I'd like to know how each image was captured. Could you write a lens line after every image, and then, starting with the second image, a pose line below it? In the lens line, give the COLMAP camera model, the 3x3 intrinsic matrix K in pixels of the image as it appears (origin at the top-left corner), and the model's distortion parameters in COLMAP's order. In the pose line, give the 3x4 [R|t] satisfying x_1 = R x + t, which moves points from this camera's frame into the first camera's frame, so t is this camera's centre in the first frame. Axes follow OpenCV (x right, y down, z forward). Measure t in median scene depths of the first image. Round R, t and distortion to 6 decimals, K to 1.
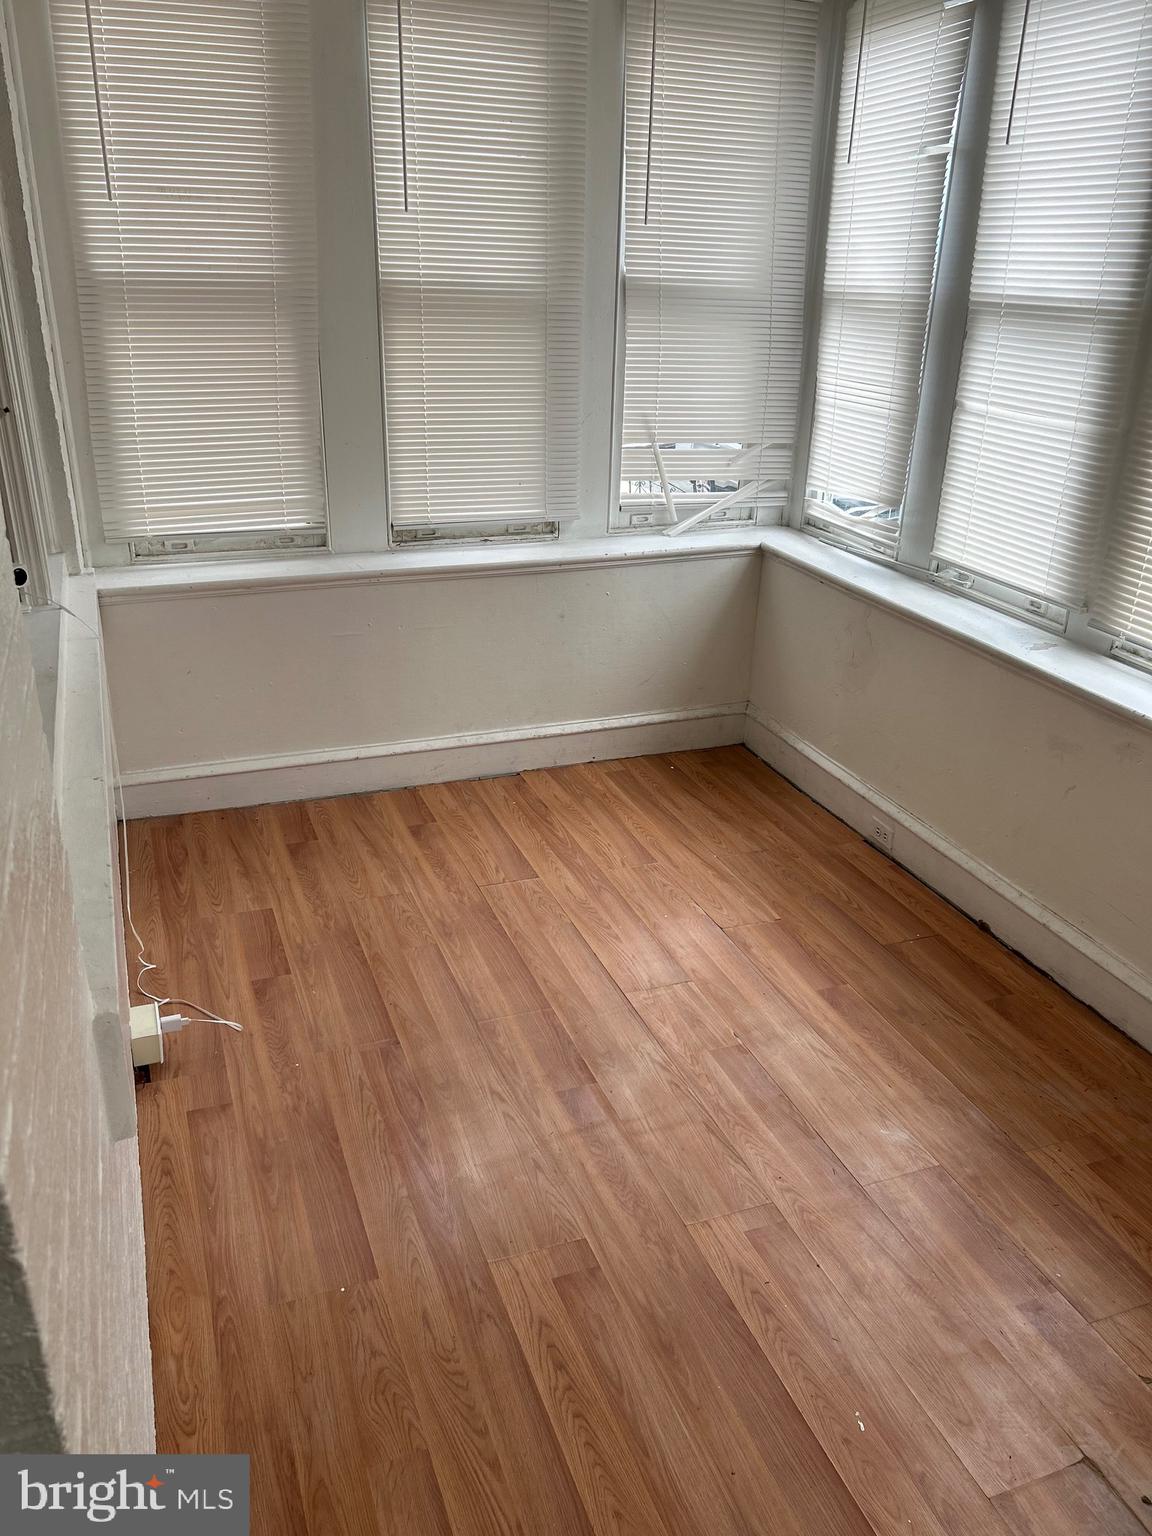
lens RADIAL K [[1157.7, 0, 581.7], [0, 1157.7, 789.1], [0, 0, 1]] dist [0.052939, -0.062055]
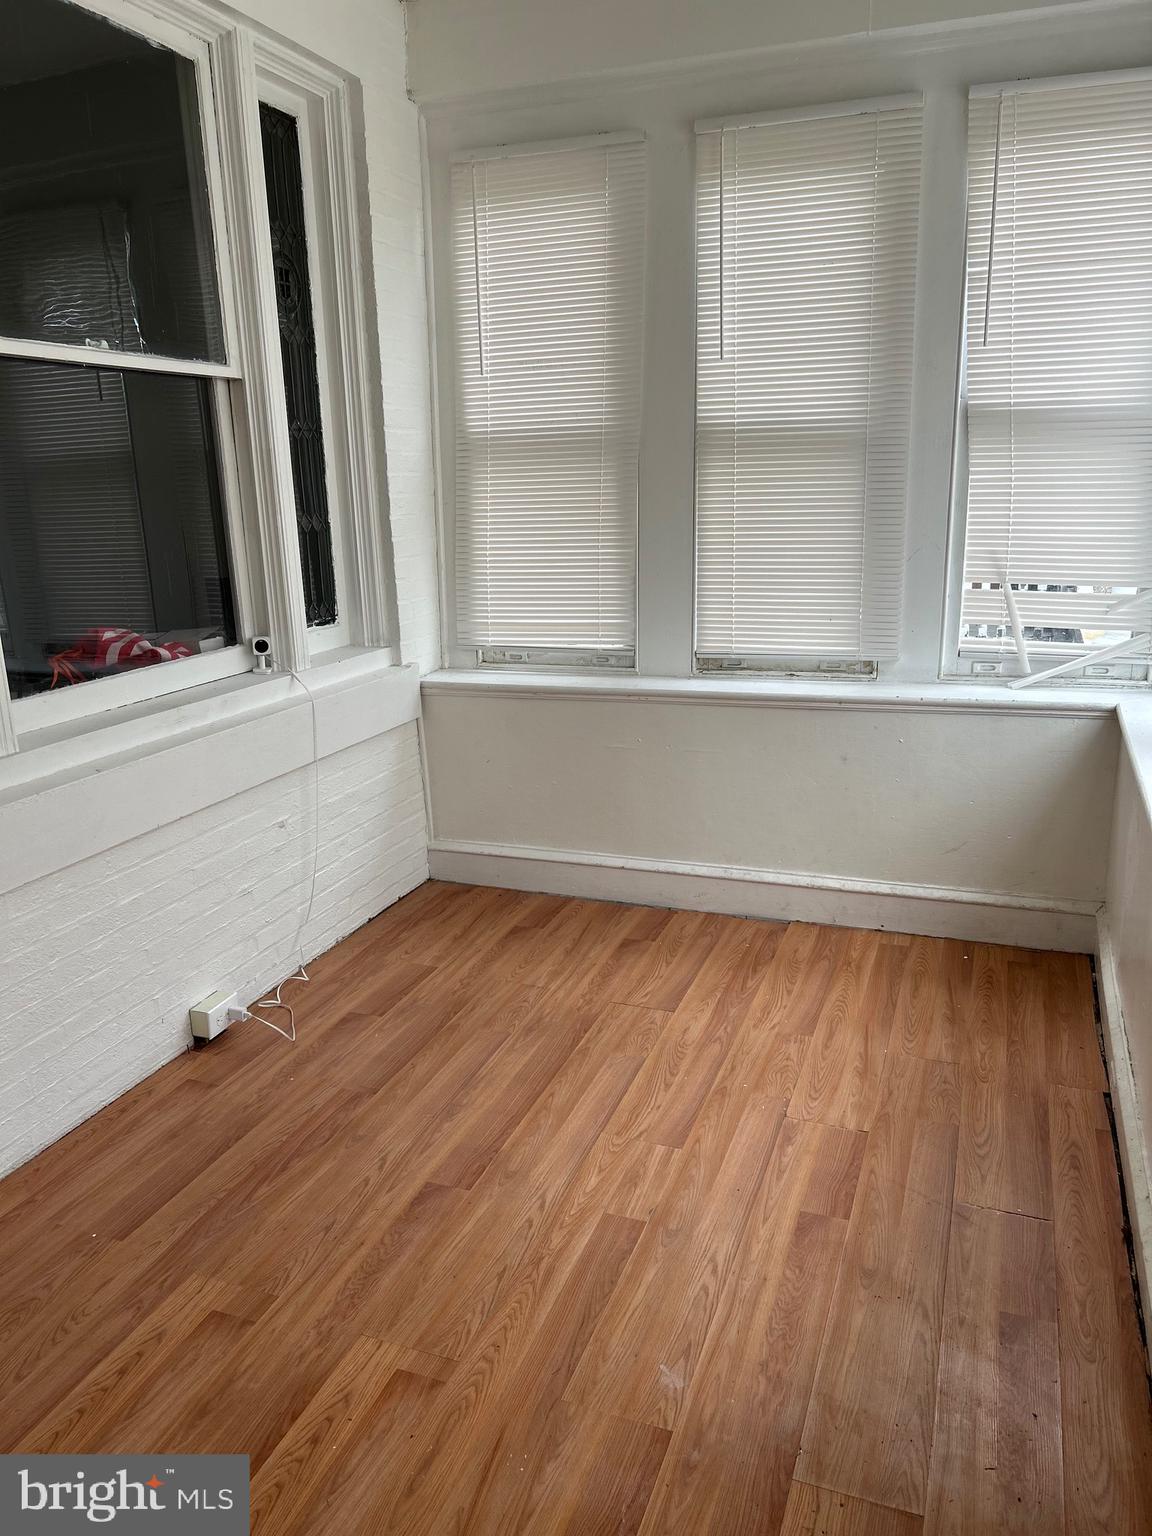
lens RADIAL K [[1148.3, 0, 570.9], [0, 1148.3, 789.6], [0, 0, 1]] dist [0.101881, -0.253199]
pose [[0.741535, 0.132019, -0.657797, 0.445864], [-0.233512, 0.969933, -0.068574, -0.013254], [0.628966, 0.204454, 0.750067, 0.191083]]
